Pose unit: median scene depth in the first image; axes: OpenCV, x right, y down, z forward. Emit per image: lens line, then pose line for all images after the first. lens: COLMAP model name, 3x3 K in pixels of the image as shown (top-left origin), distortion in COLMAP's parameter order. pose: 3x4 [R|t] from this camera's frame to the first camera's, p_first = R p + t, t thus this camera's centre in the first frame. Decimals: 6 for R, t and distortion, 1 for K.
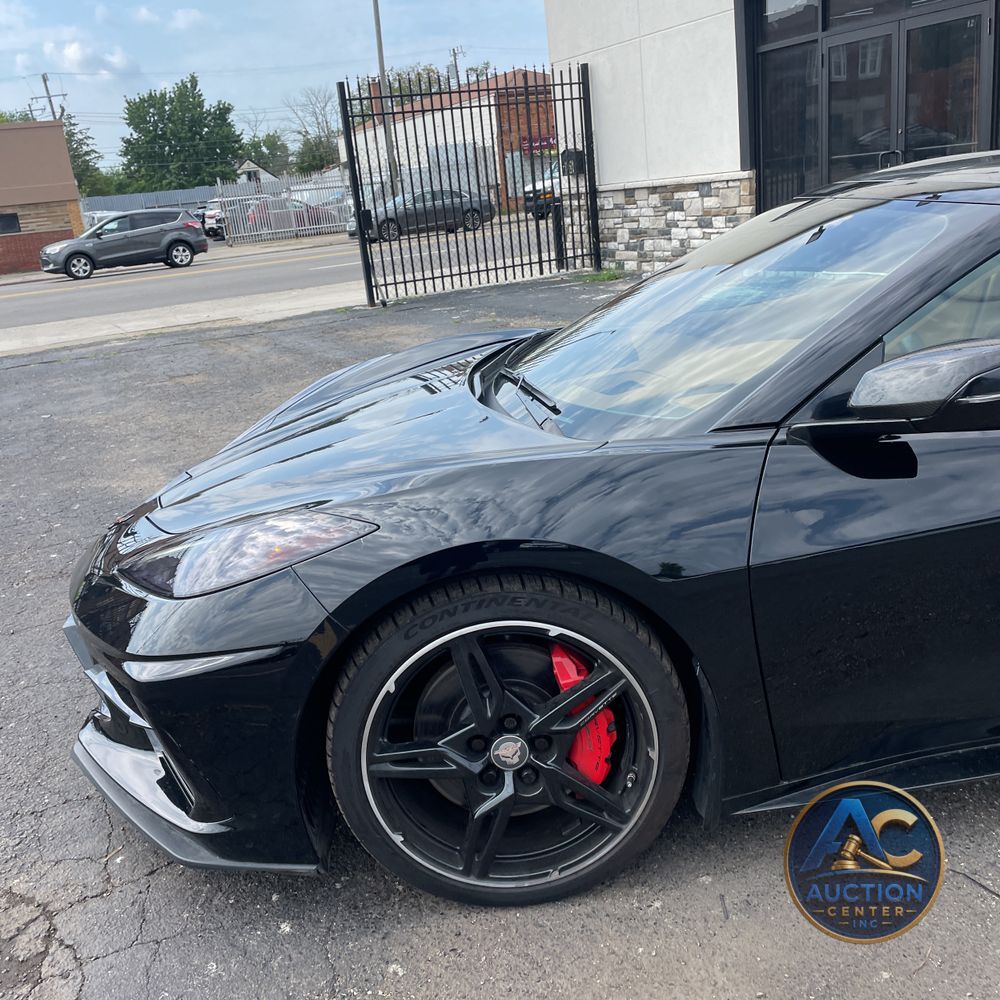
lens RADIAL K [[1012.0, 0, 480.4], [0, 1012.0, 503.1], [0, 0, 1]] dist [0.079735, -0.099677]
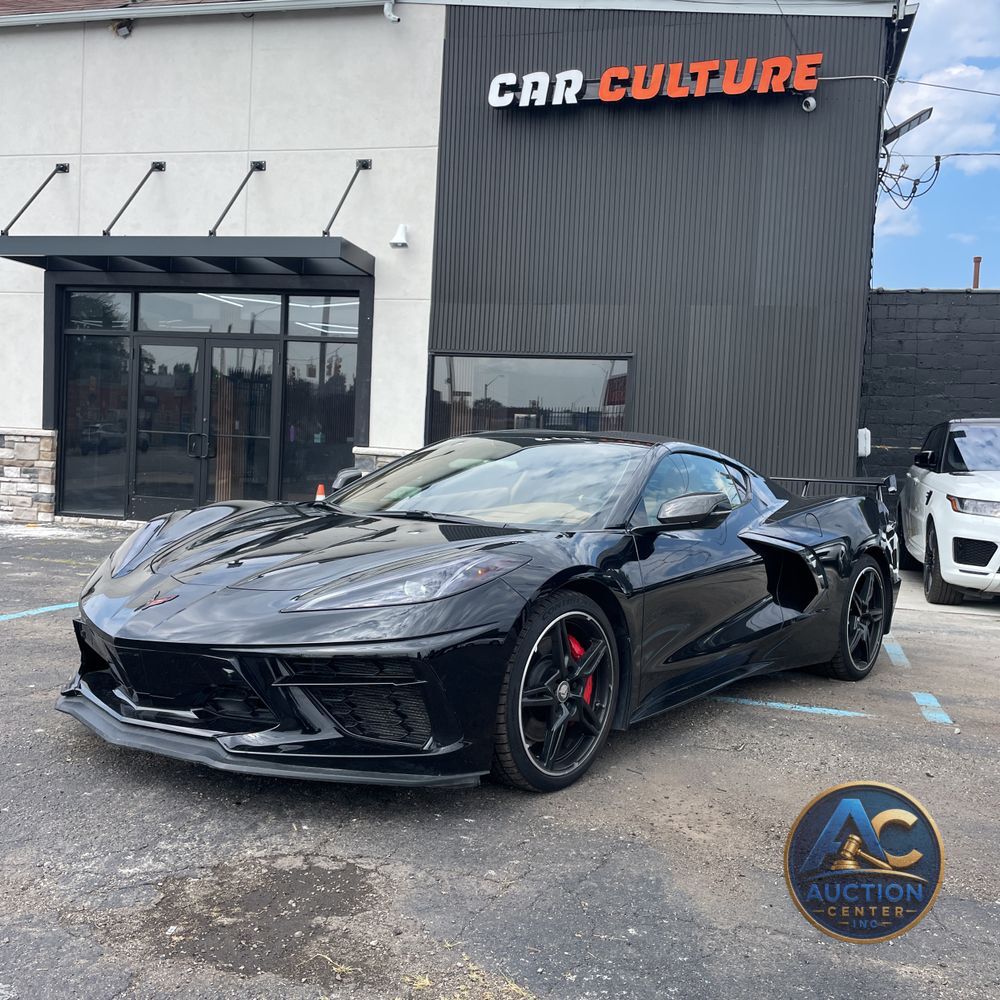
lens RADIAL K [[1002.8, 0, 500.8], [0, 1002.8, 496.0], [0, 0, 1]] dist [0.086182, -0.117887]
pose [[0.650351, 0.111255, 0.751442, -0.202237], [0.107570, 0.965760, -0.236085, 0.045073], [-0.751979, 0.234371, 0.616115, -0.015137]]
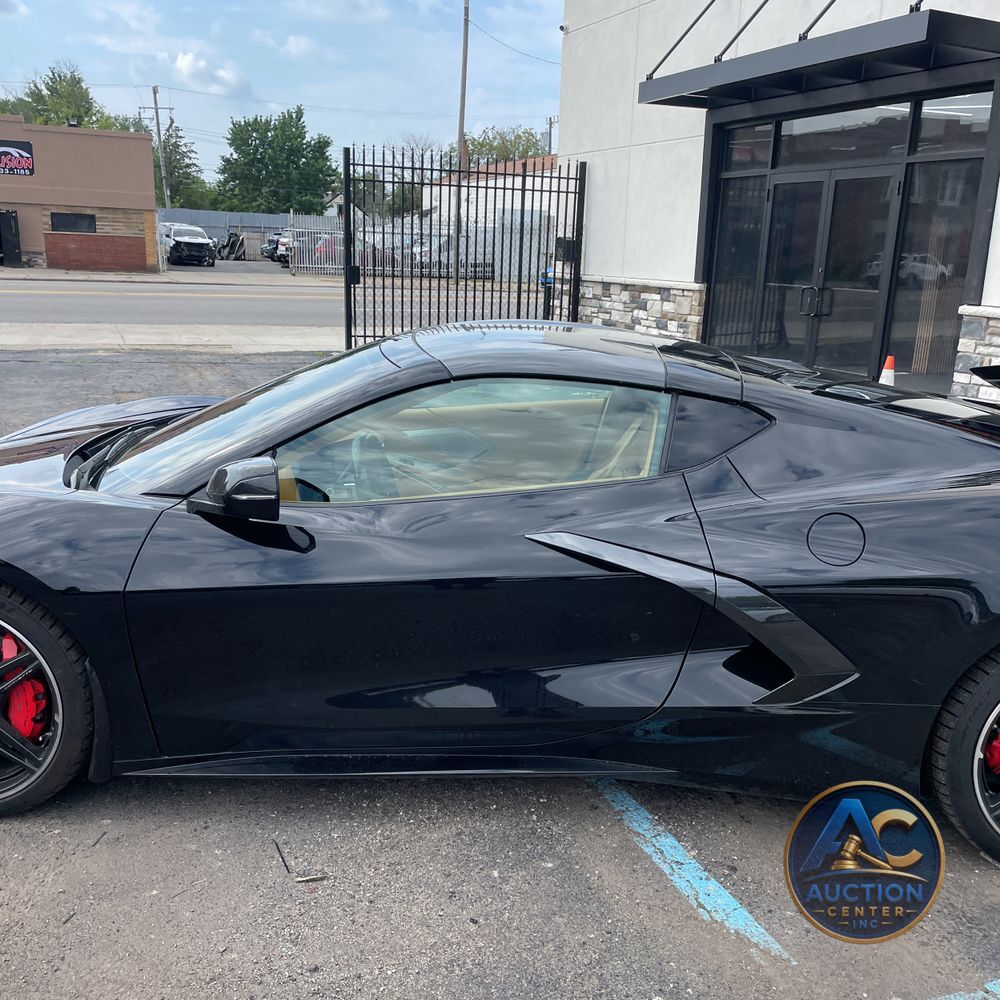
lens RADIAL K [[1006.4, 0, 496.3], [0, 1006.4, 523.0], [0, 0, 1]] dist [0.078064, -0.103993]
pose [[0.987557, 0.153942, -0.032129, 0.106105], [-0.154932, 0.987438, -0.031012, -0.009025], [0.026951, 0.035603, 0.999003, -0.051759]]
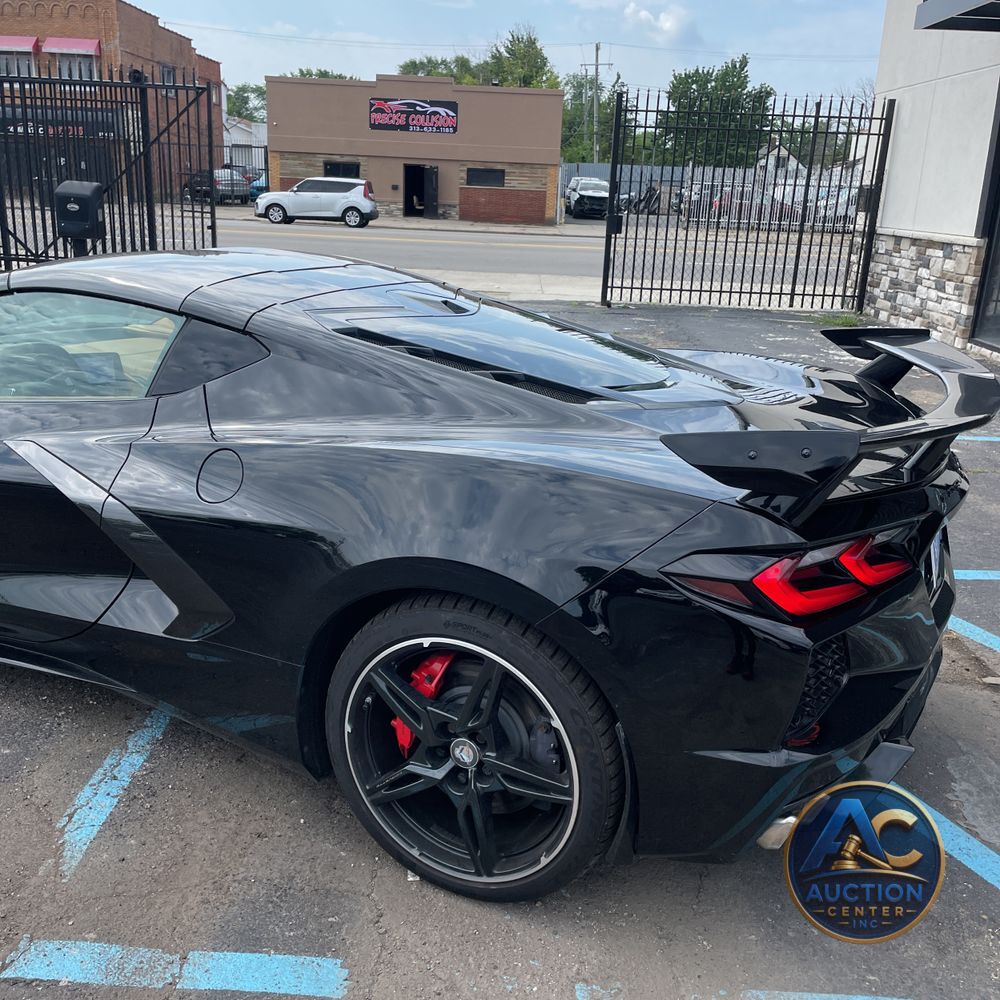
lens RADIAL K [[1002.9, 0, 498.7], [0, 1002.9, 522.9], [0, 0, 1]] dist [0.081058, -0.107786]
pose [[0.873404, 0.281812, -0.397175, 0.275063], [-0.266886, 0.959165, 0.093673, -0.042646], [0.407354, 0.024187, 0.912950, -0.005899]]
